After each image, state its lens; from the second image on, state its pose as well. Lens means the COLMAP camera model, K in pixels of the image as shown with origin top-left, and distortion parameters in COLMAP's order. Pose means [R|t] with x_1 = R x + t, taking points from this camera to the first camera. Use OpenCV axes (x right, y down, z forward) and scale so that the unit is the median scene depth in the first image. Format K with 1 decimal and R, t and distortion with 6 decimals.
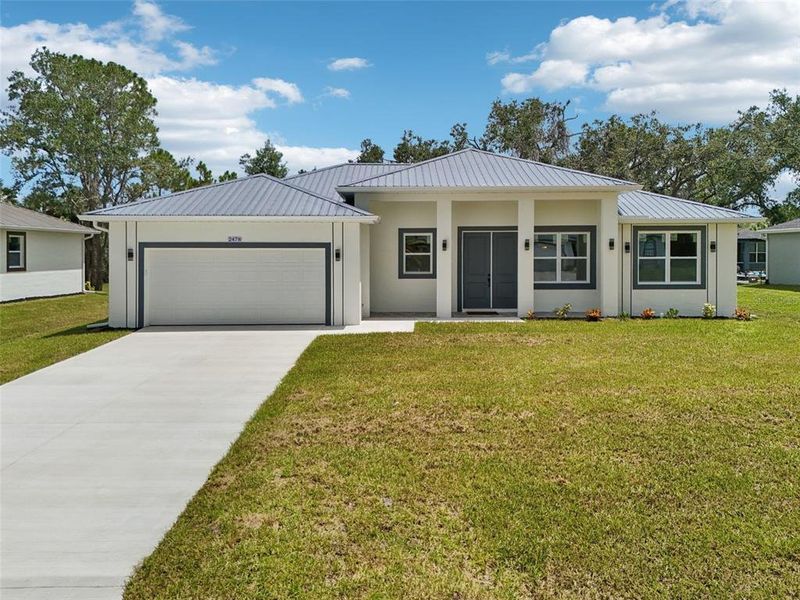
lens RADIAL K [[611.6, 0, 399.9], [0, 611.6, 249.6], [0, 0, 1]] dist [0.044893, -0.002784]
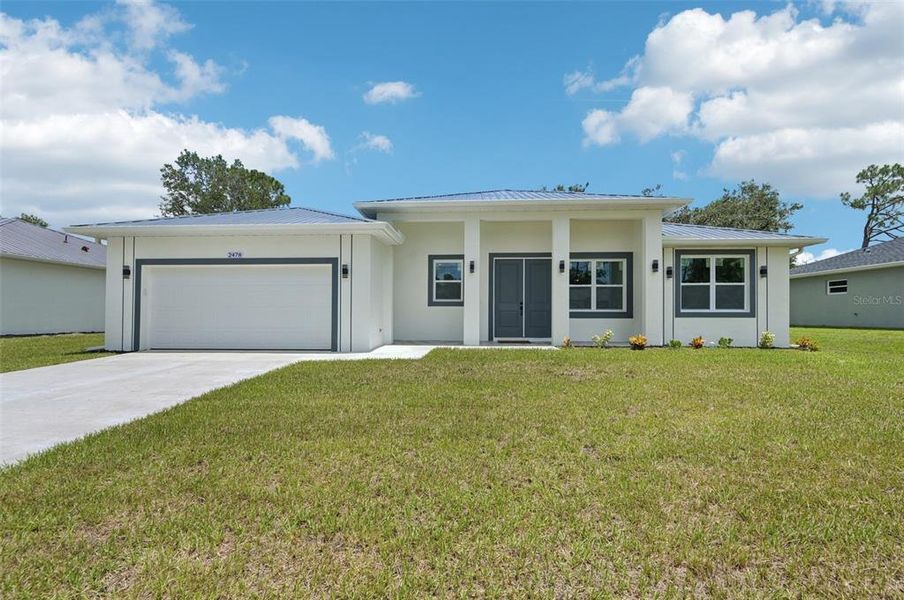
lens RADIAL K [[359.0, 0, 457.1], [0, 359.0, 308.0], [0, 0, 1]] dist [0.000097, -0.000009]
pose [[0.998351, 0.003299, -0.057311, 0.078411], [-0.004354, 0.999823, -0.018294, 0.061612], [0.057240, 0.018514, 0.998189, 0.435345]]
